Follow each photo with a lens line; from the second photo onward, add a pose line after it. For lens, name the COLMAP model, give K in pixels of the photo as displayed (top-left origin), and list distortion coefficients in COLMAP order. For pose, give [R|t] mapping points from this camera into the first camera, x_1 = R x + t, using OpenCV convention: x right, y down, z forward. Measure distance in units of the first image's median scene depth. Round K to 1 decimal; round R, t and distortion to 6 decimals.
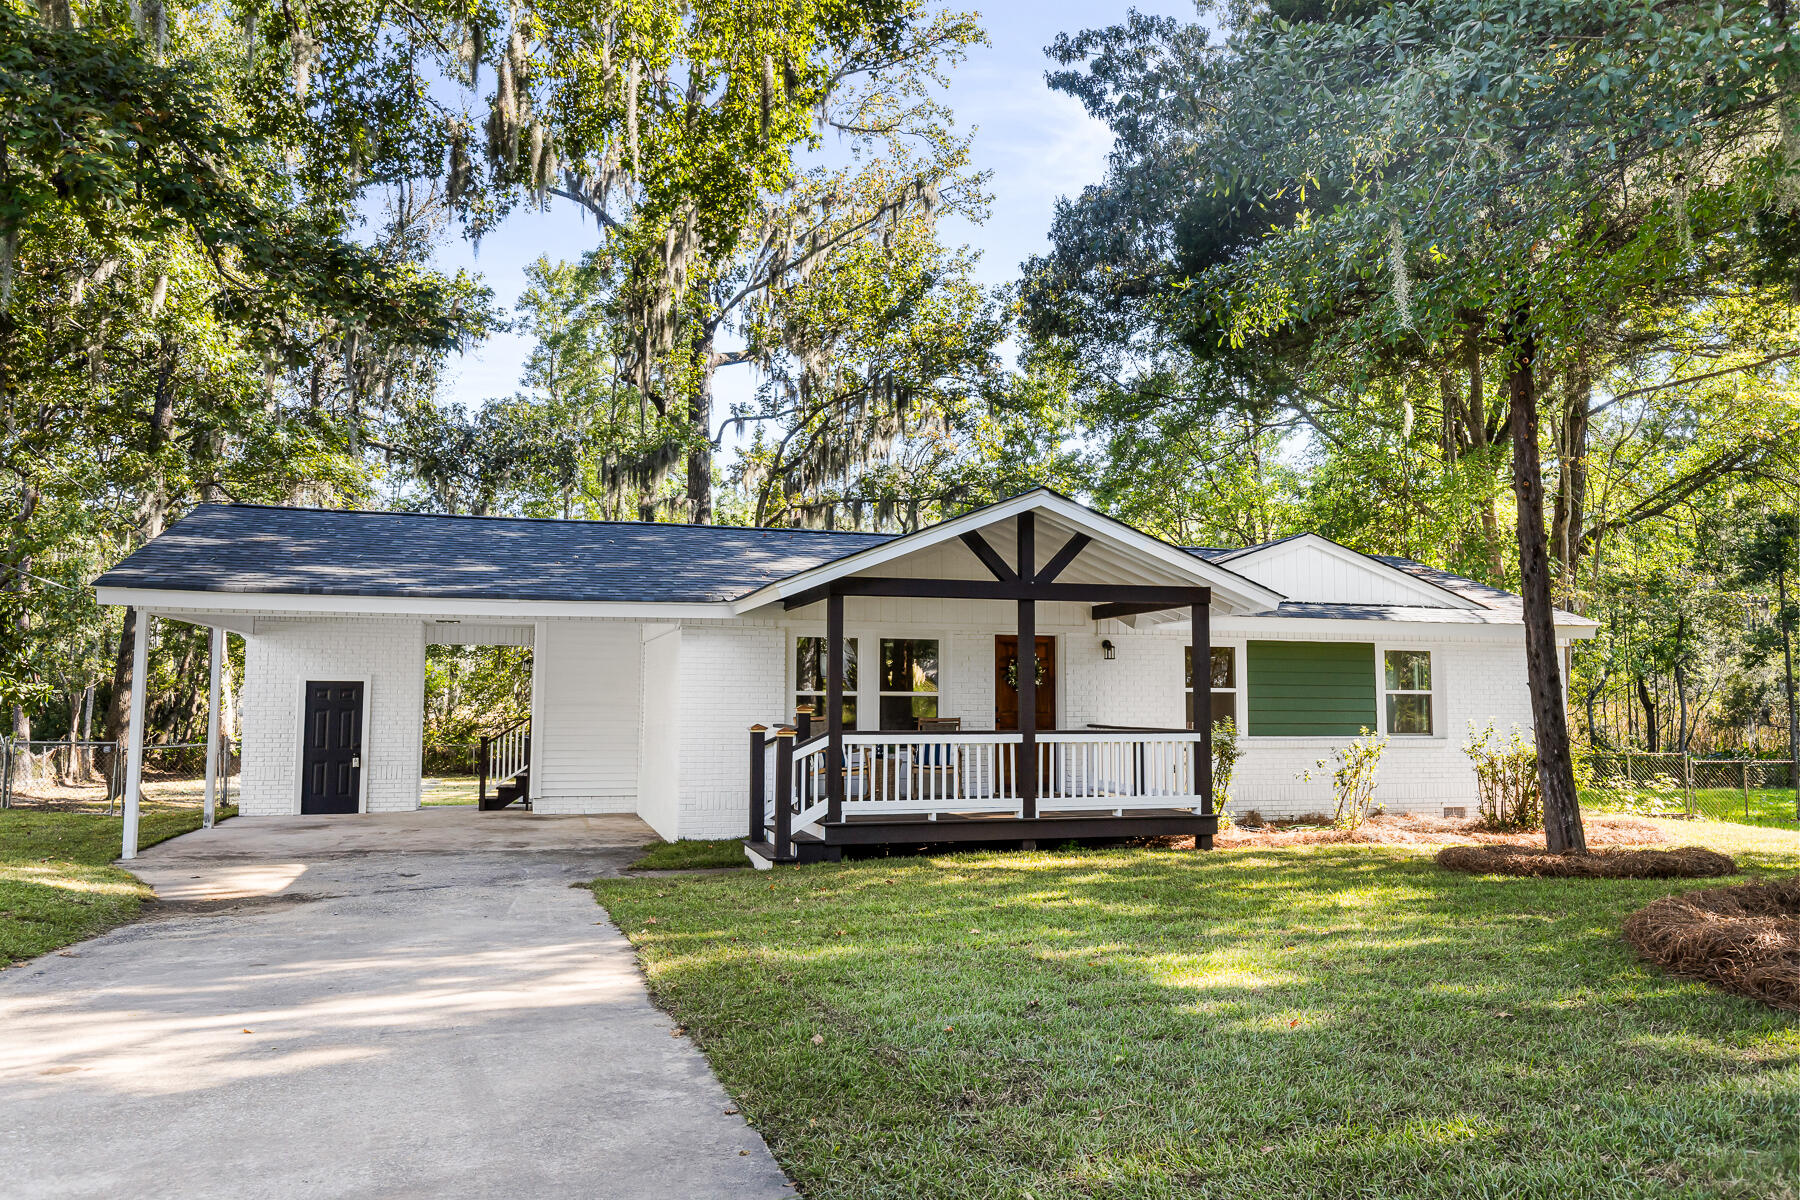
lens RADIAL K [[1327.0, 0, 907.8], [0, 1327.0, 554.7], [0, 0, 1]] dist [0.005027, -0.002191]
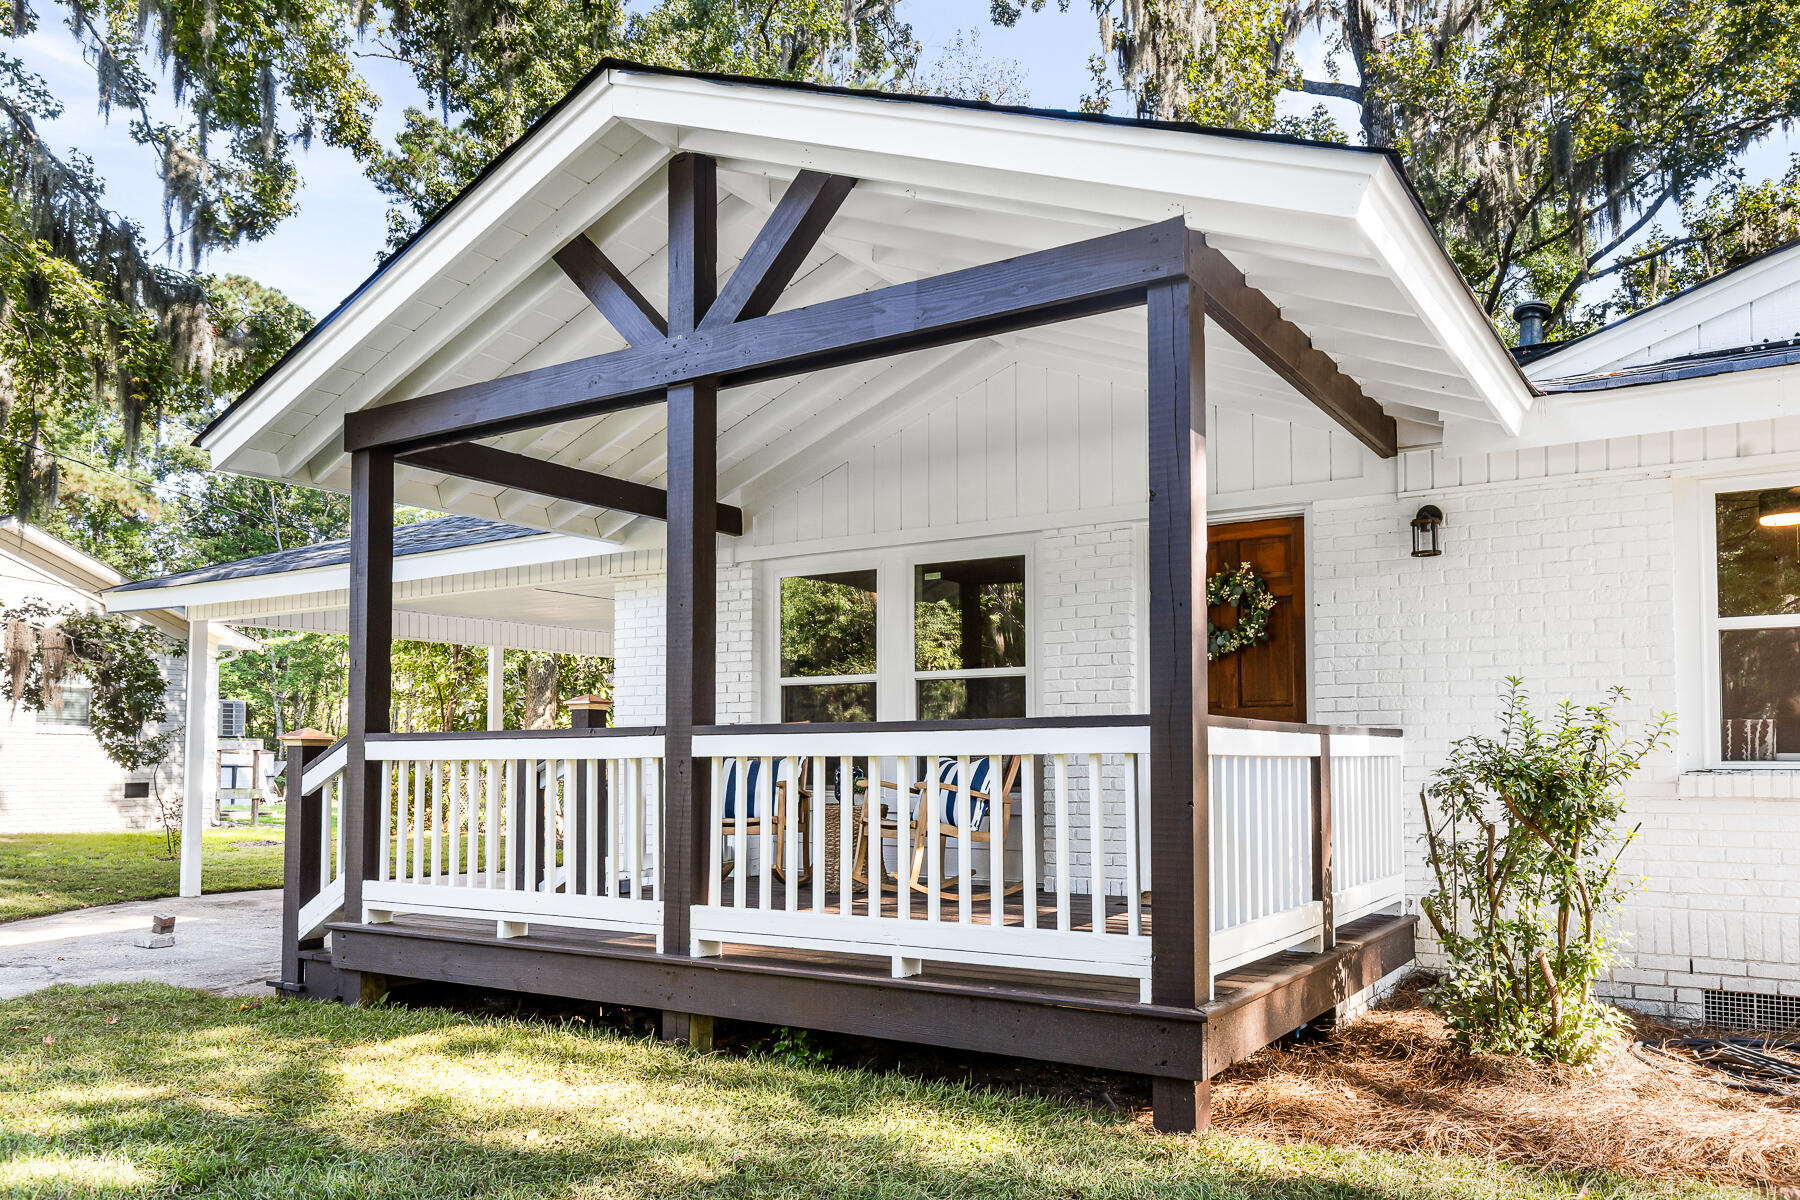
lens RADIAL K [[1327.0, 0, 936.9], [0, 1327.0, 700.3], [0, 0, 1]] dist [0.005027, -0.002191]
pose [[0.661581, -0.042055, -0.748693, 0.406123], [0.087376, 0.995948, 0.021266, 0.119080], [0.744766, -0.079487, 0.662575, 0.774128]]
